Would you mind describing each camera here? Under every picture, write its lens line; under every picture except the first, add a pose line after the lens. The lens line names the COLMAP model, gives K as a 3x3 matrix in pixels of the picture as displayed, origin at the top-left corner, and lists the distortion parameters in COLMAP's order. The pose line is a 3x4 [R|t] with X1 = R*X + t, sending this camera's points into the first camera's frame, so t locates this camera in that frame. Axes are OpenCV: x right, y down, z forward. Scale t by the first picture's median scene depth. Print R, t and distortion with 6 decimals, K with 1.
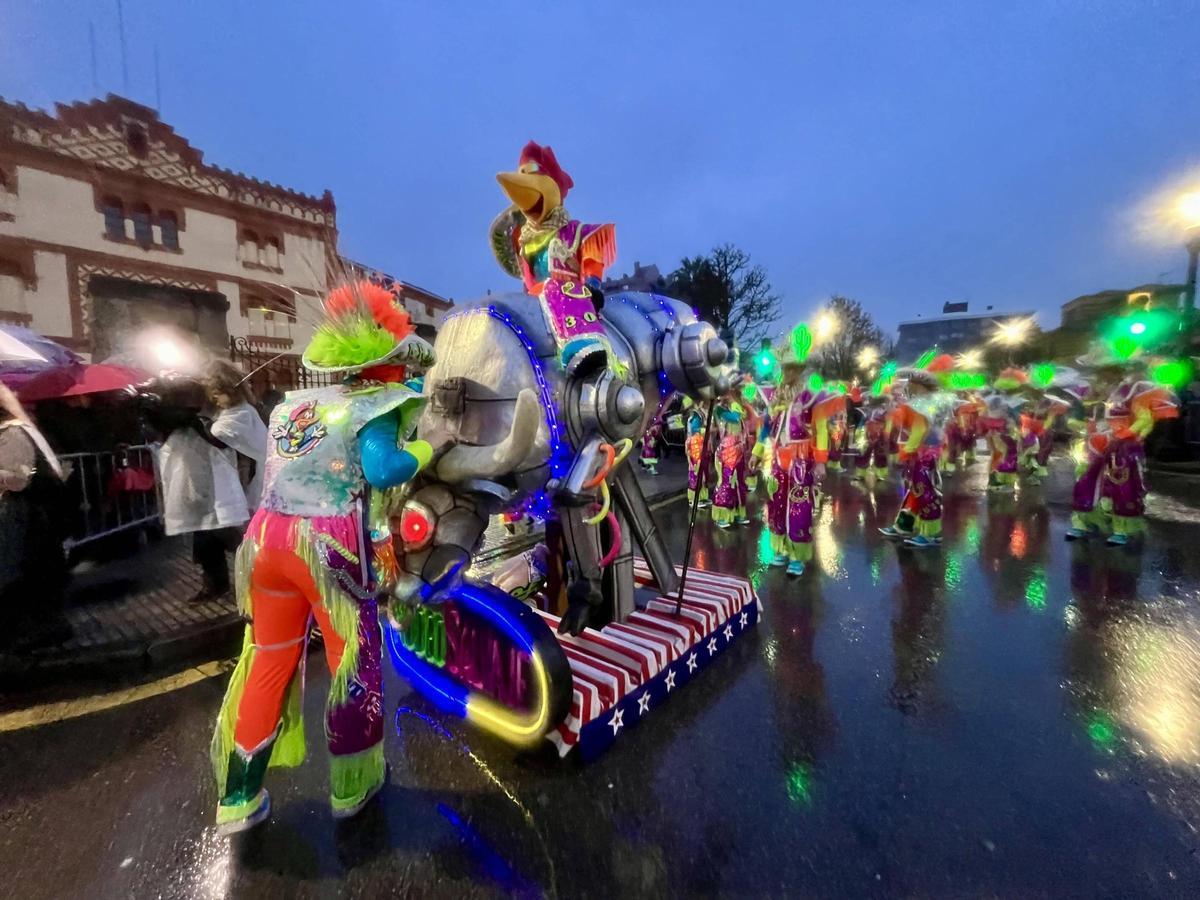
lens RADIAL K [[483.3, 0, 586.2], [0, 483.3, 423.1], [0, 0, 1]] dist [-0.020821, -0.000026]
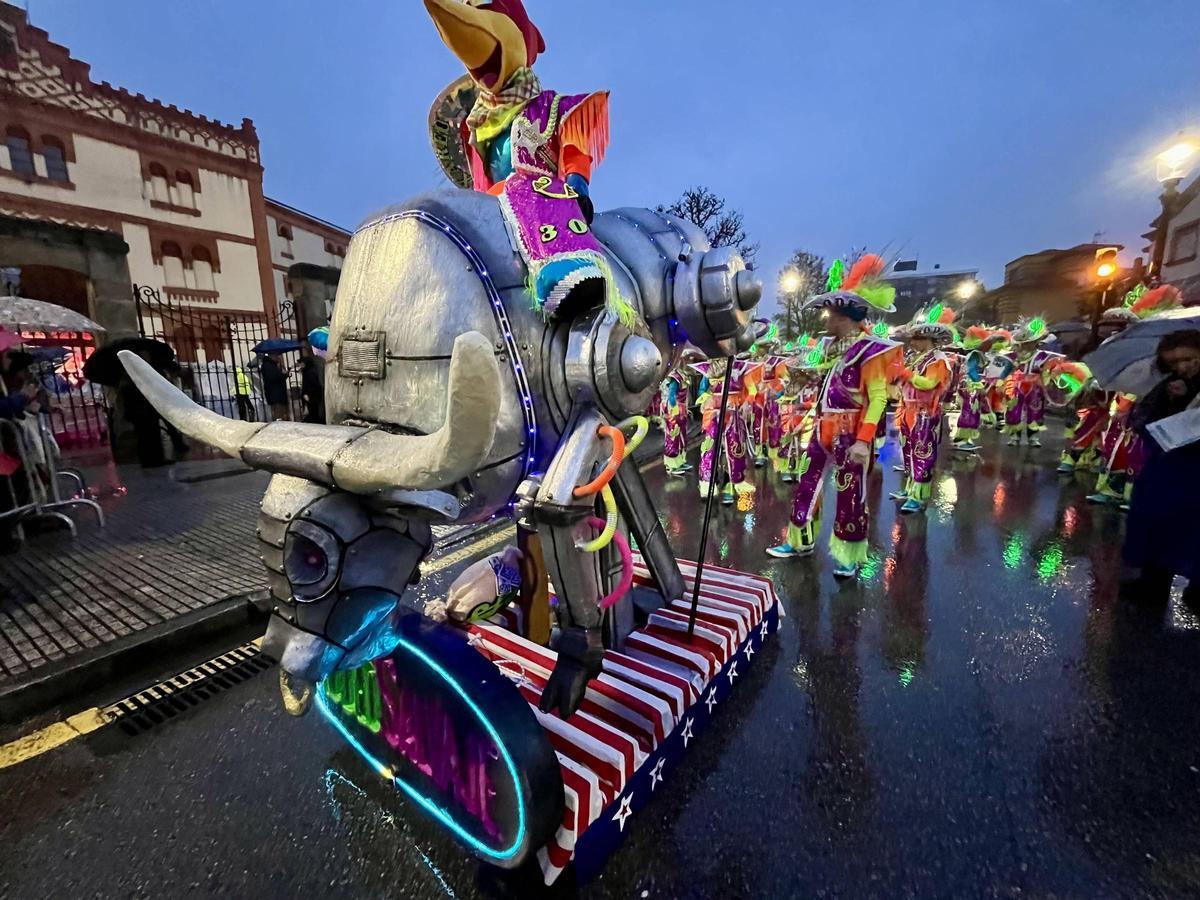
lens RADIAL K [[488.1, 0, 583.7], [0, 488.1, 428.9], [0, 0, 1]] dist [0.001153, 0.000151]
pose [[0.998153, -0.017681, 0.058122, -0.023260], [0.012429, 0.995908, 0.089513, -0.007935], [-0.059467, -0.088625, 0.994288, 0.278061]]
